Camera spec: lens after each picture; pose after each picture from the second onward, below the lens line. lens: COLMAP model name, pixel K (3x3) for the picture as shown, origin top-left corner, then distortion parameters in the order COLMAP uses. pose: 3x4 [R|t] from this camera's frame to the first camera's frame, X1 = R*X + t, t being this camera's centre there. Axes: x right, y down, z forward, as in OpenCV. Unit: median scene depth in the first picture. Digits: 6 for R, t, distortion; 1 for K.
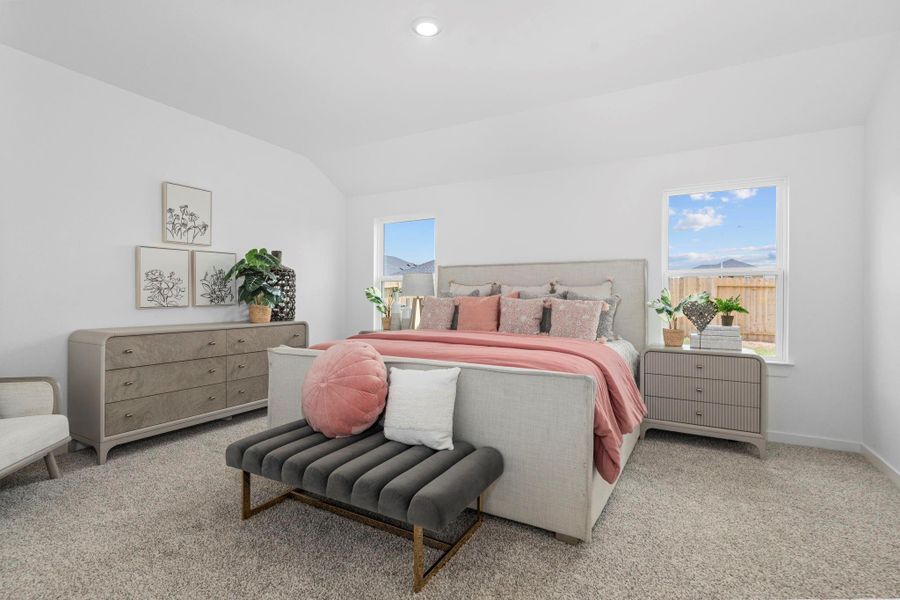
lens RADIAL K [[424.1, 0, 446.8], [0, 424.1, 300.8], [0, 0, 1]] dist [0.000818, 0.000094]
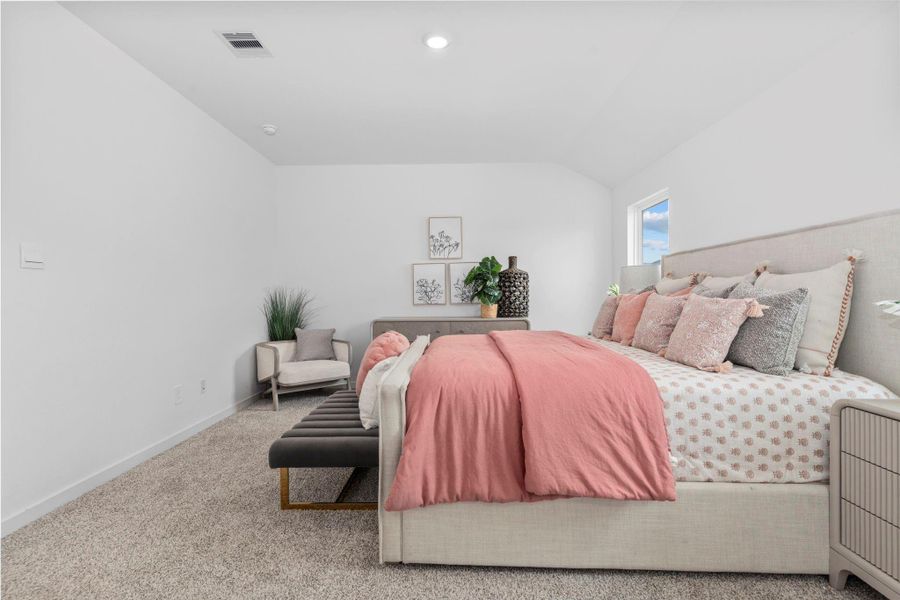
lens RADIAL K [[424.1, 0, 446.8], [0, 424.1, 300.8], [0, 0, 1]] dist [0.000818, 0.000094]
pose [[0.470221, 0.001290, -0.882548, 0.610370], [0.001144, 0.999997, 0.002071, -0.000016], [0.882548, -0.001983, 0.470218, 0.355487]]
